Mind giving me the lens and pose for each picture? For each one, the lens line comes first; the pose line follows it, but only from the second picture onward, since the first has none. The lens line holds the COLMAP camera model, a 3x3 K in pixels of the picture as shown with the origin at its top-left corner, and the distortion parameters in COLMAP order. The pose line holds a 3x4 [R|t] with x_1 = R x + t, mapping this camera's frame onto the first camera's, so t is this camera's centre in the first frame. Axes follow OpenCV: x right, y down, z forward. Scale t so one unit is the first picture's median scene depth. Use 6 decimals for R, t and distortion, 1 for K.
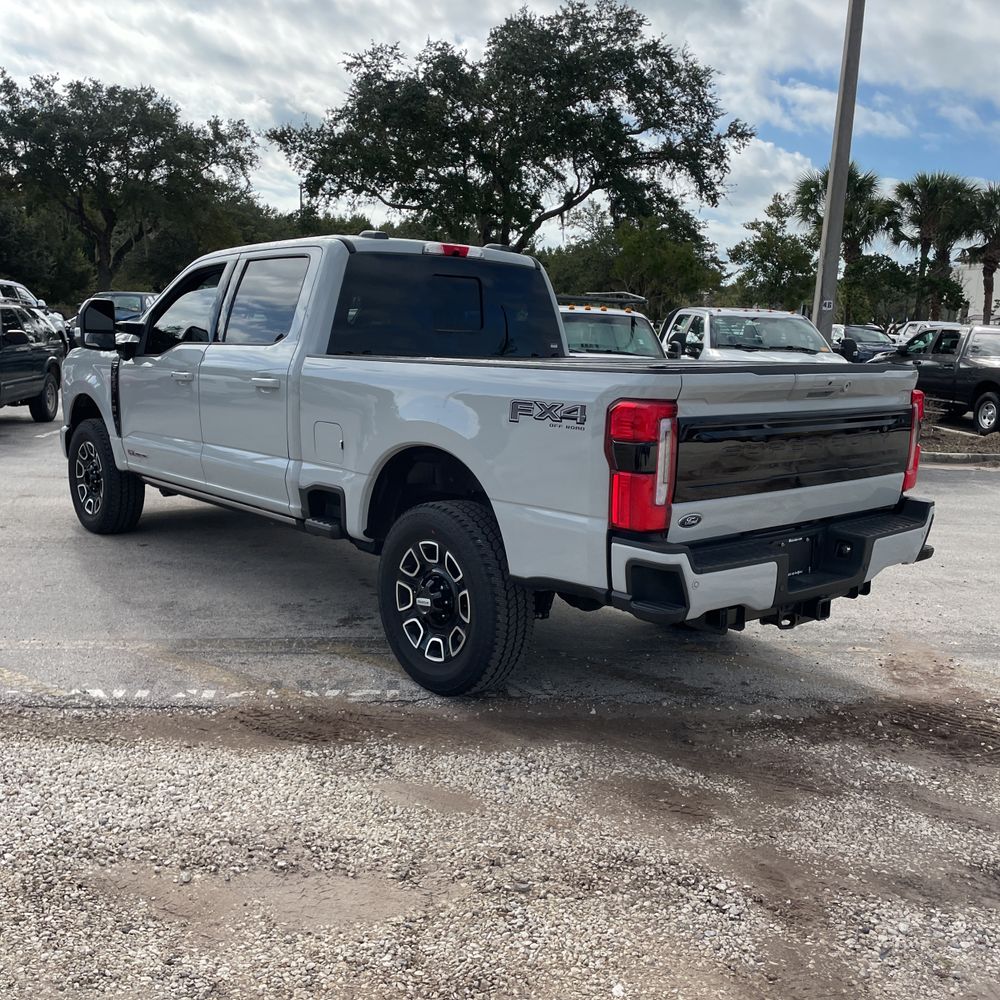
lens RADIAL K [[1008.7, 0, 500.0], [0, 1008.7, 500.0], [0, 0, 1]] dist [0.123183, -0.185562]
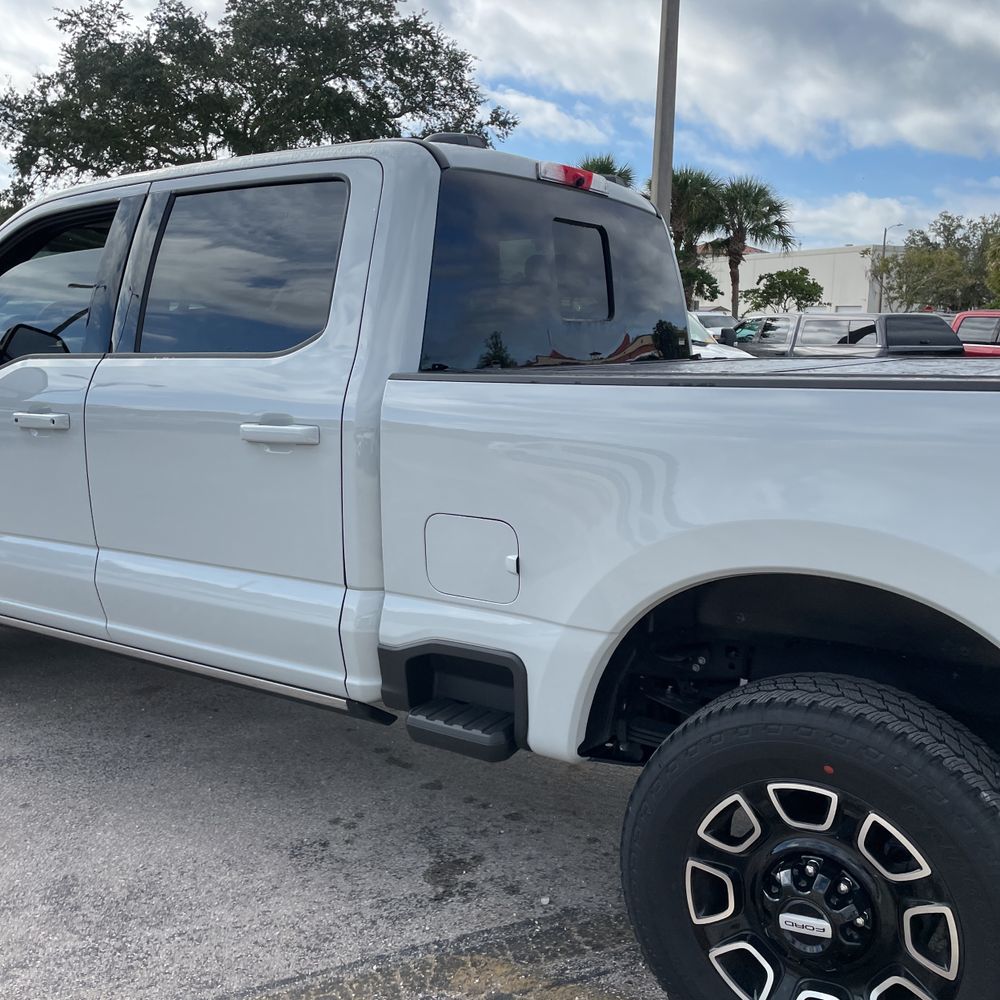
lens RADIAL K [[1003.5, 0, 519.1], [0, 1003.5, 489.9], [0, 0, 1]] dist [0.094923, -0.124849]
pose [[0.959106, -0.067214, 0.274952, -0.042209], [0.068522, 0.997638, 0.004857, -0.013771], [-0.274629, 0.014182, 0.961446, 0.083302]]
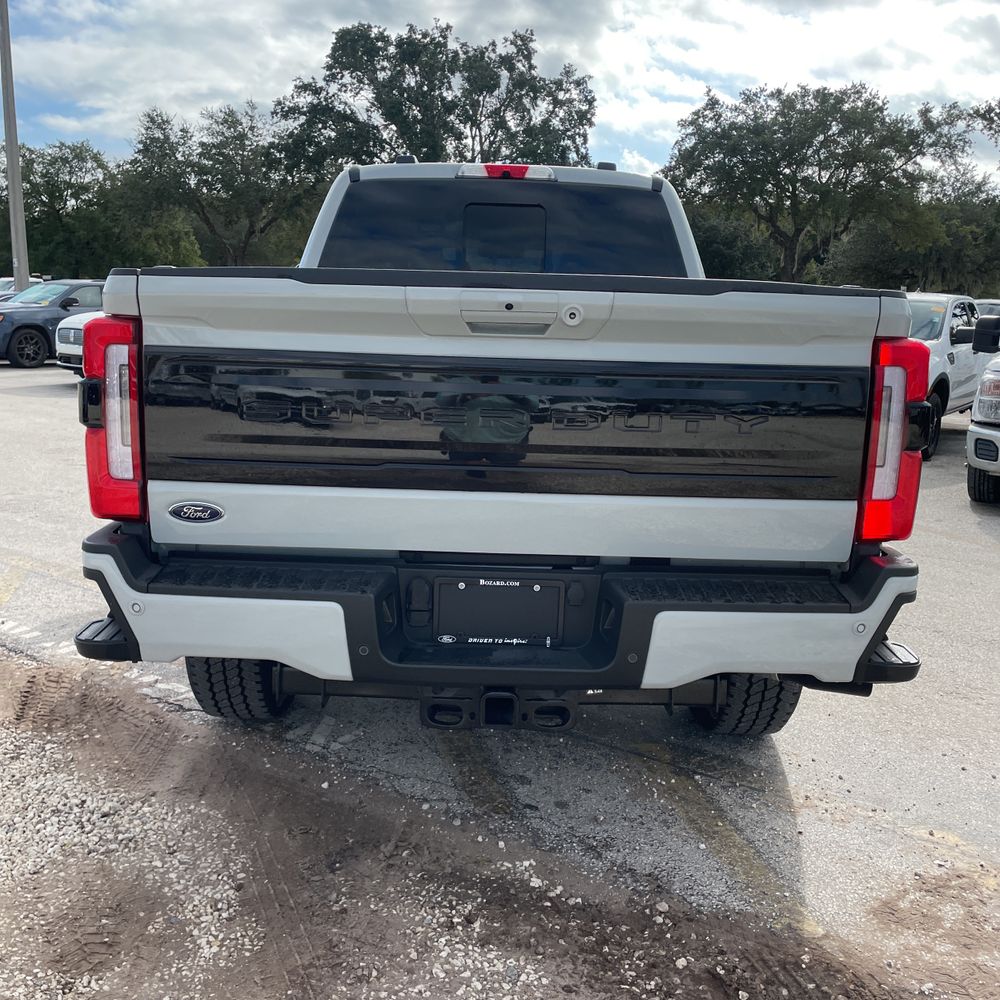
lens RADIAL K [[1008.7, 0, 500.0], [0, 1008.7, 500.0], [0, 0, 1]] dist [0.123183, -0.185562]
pose [[0.754354, 0.106586, -0.647757, 0.085755], [-0.114031, 0.993006, 0.030600, -0.003311], [0.646488, 0.050781, 0.761233, 0.072927]]
